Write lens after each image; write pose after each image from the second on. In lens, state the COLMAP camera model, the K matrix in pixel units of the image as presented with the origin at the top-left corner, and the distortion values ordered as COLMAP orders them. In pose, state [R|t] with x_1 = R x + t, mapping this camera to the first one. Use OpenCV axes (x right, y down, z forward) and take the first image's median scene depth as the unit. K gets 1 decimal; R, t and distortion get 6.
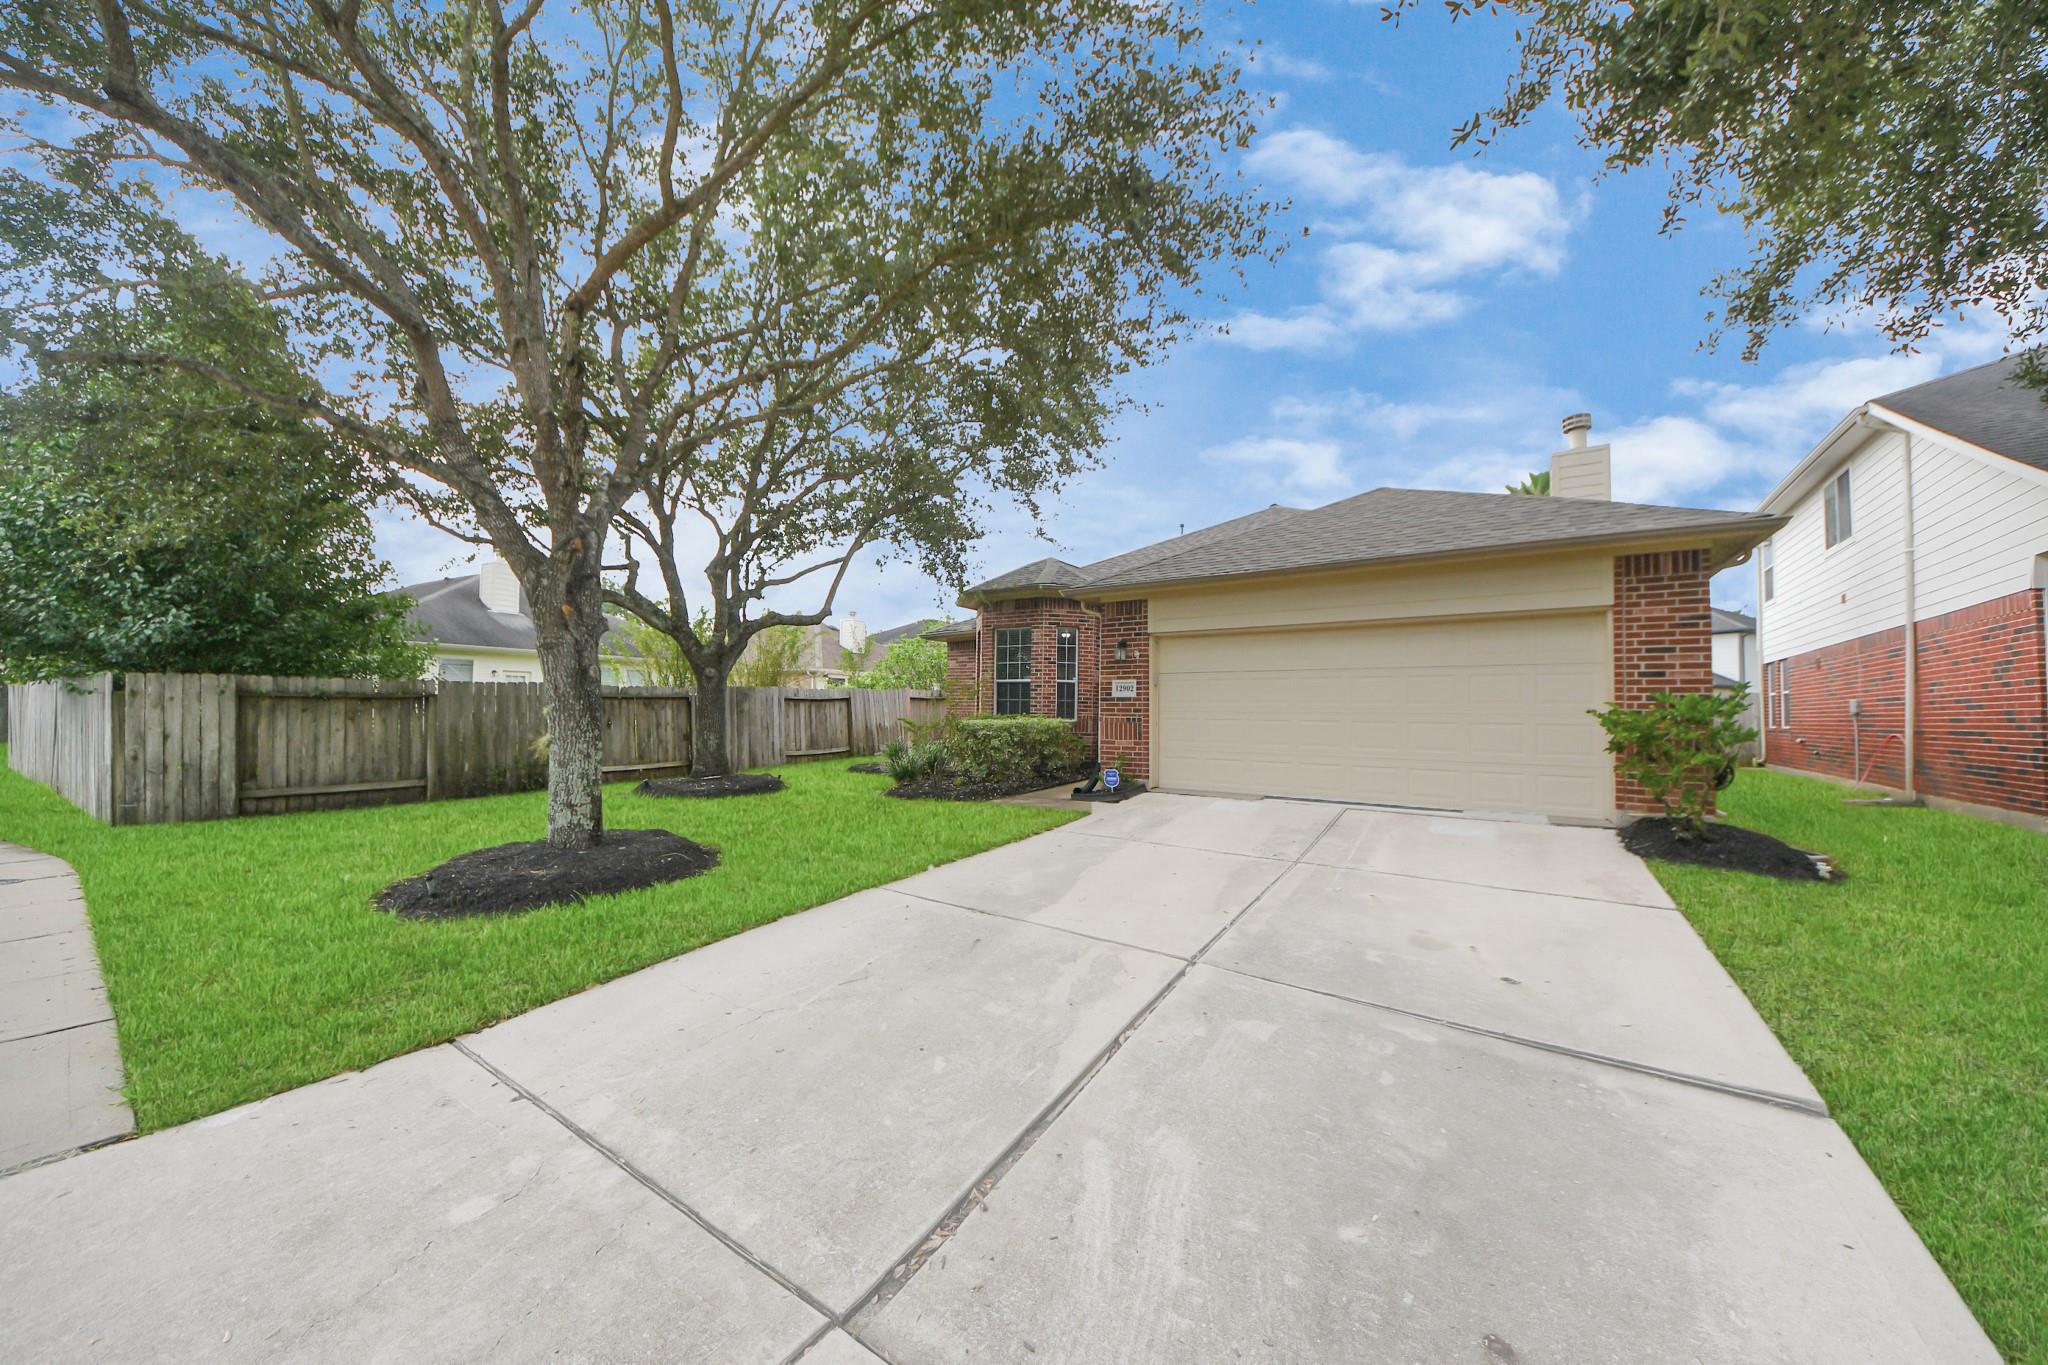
lens RADIAL K [[742.4, 0, 1017.4], [0, 742.4, 690.3], [0, 0, 1]] dist [-0.001401, -0.000212]
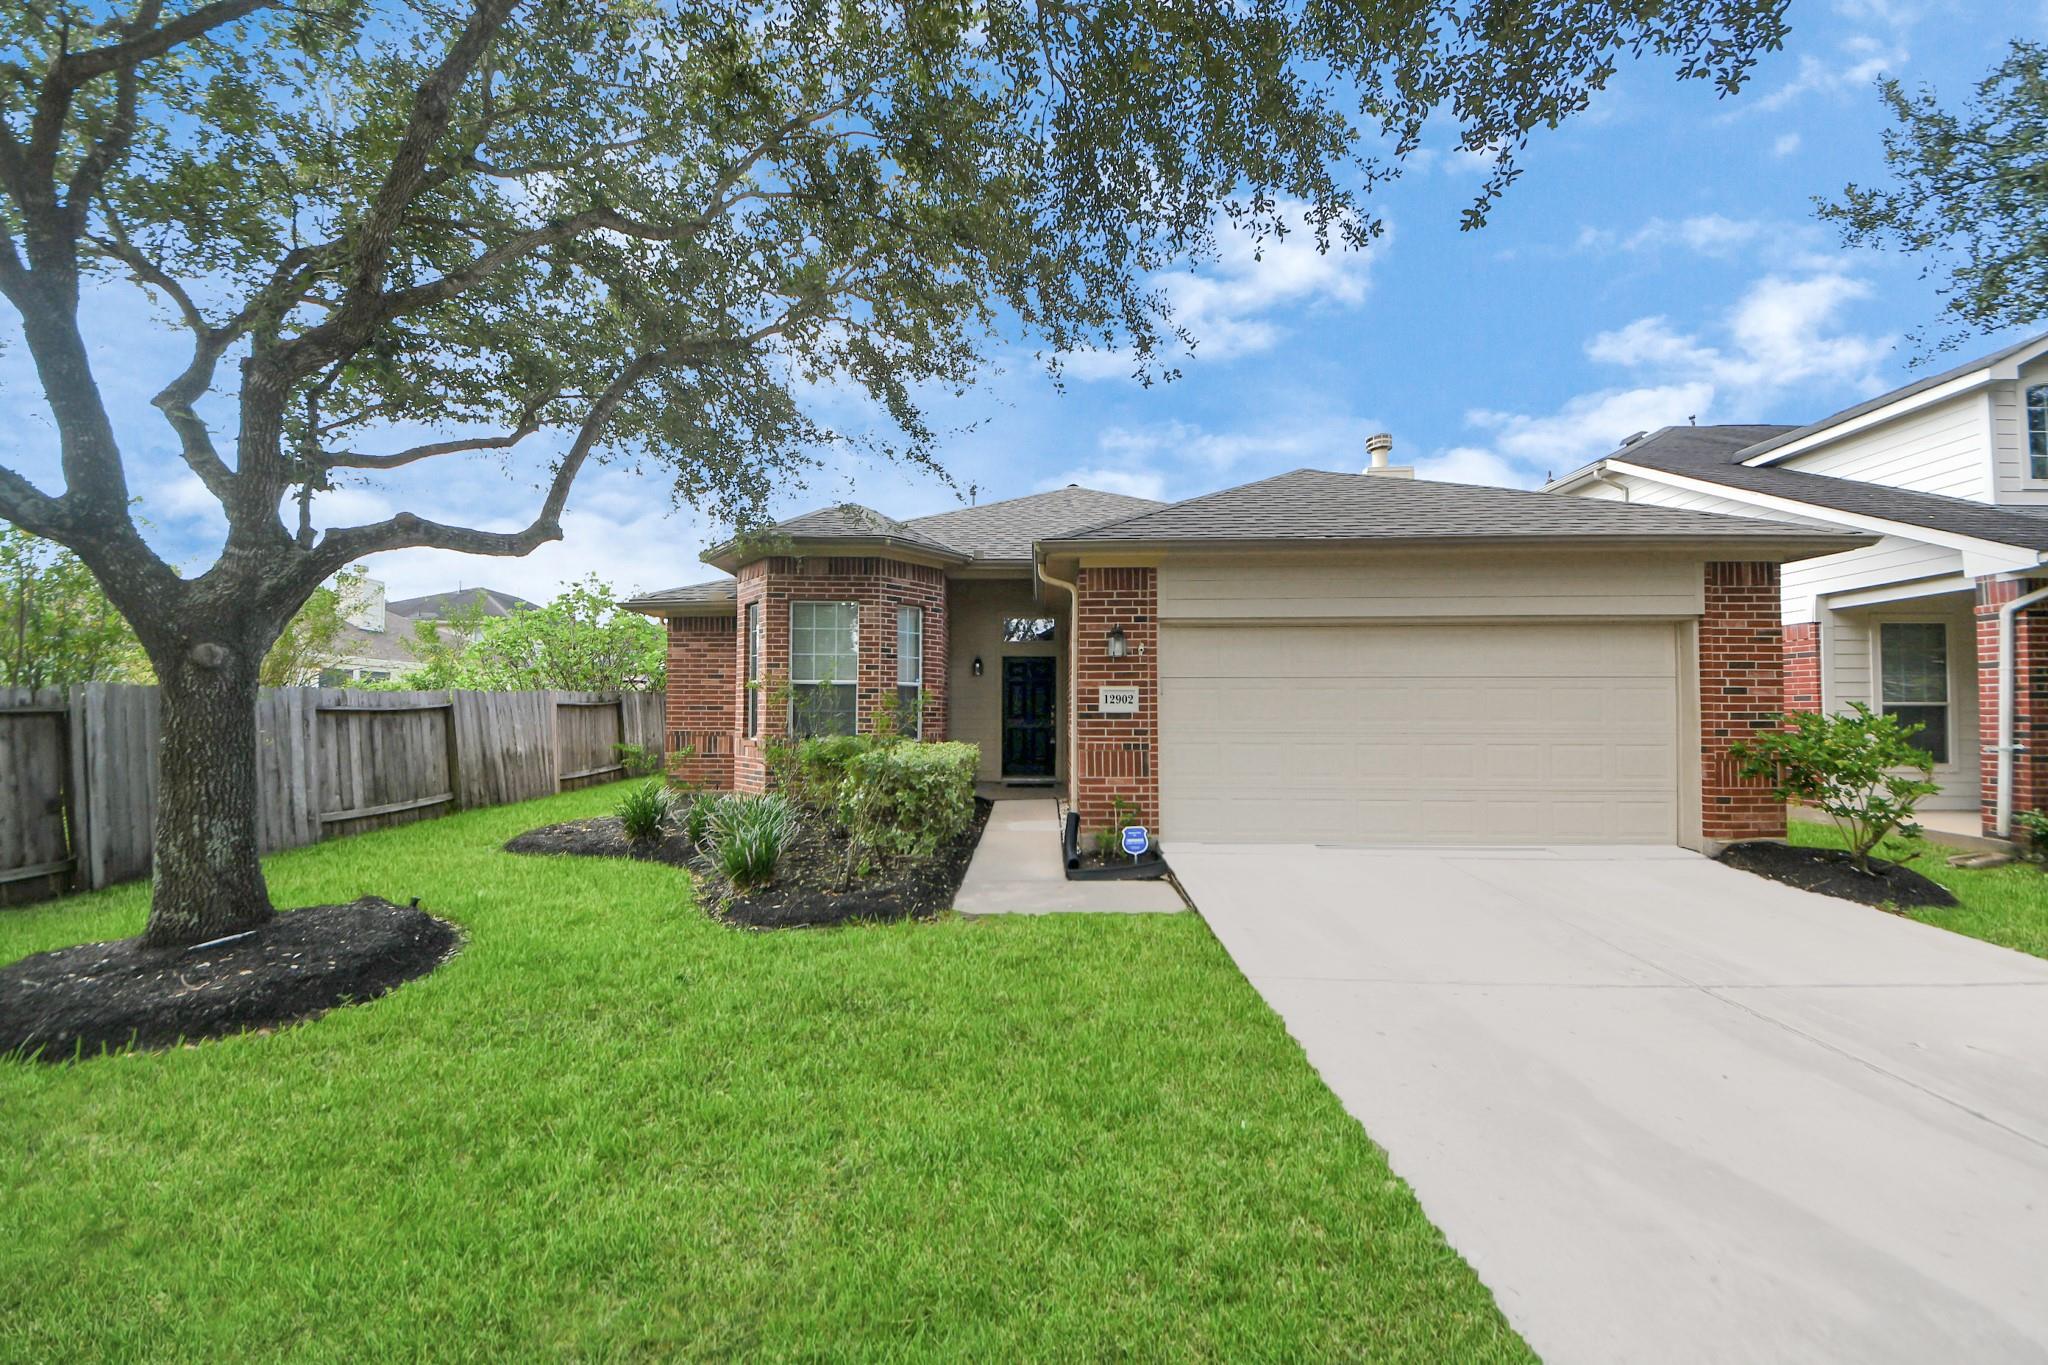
lens RADIAL K [[742.4, 0, 1030.2], [0, 742.4, 673.1], [0, 0, 1]] dist [-0.001401, -0.000212]
pose [[0.838875, 0.019419, 0.543978, -0.285696], [-0.008502, 0.999709, -0.022577, -0.010681], [-0.544258, 0.014314, 0.838796, 0.492660]]
